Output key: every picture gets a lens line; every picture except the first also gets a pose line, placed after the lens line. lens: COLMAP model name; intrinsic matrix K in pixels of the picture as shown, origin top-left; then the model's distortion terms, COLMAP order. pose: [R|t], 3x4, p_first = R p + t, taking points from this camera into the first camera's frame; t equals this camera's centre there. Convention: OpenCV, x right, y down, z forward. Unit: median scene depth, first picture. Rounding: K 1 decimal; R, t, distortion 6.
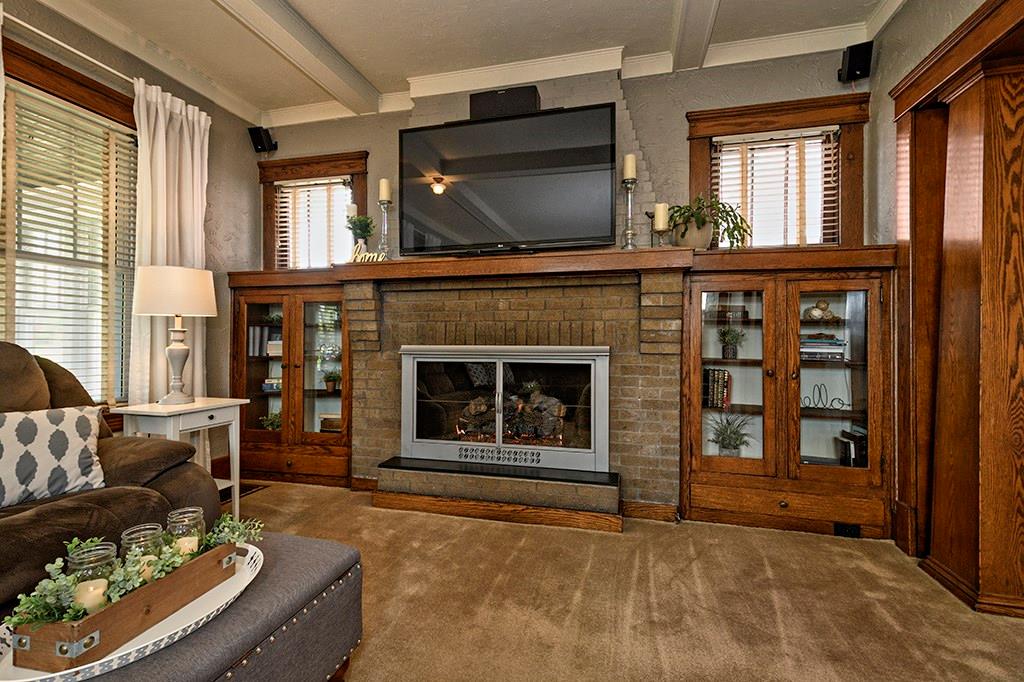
lens RADIAL K [[448.6, 0, 513.5], [0, 448.6, 338.3], [0, 0, 1]] dist [0.006230, -0.000142]
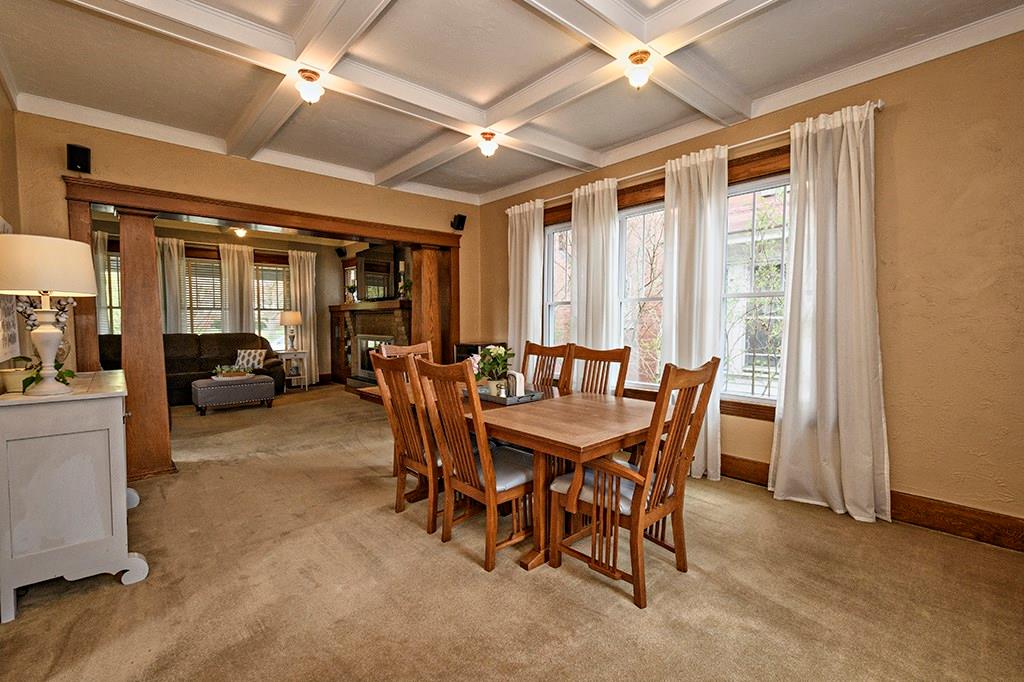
lens RADIAL K [[448.6, 0, 511.1], [0, 448.6, 343.7], [0, 0, 1]] dist [0.006230, -0.000142]
pose [[0.829243, 0.020538, -0.558510, 2.299835], [0.004525, 0.999045, 0.043457, -0.048908], [0.558869, -0.038564, 0.828358, -0.791279]]
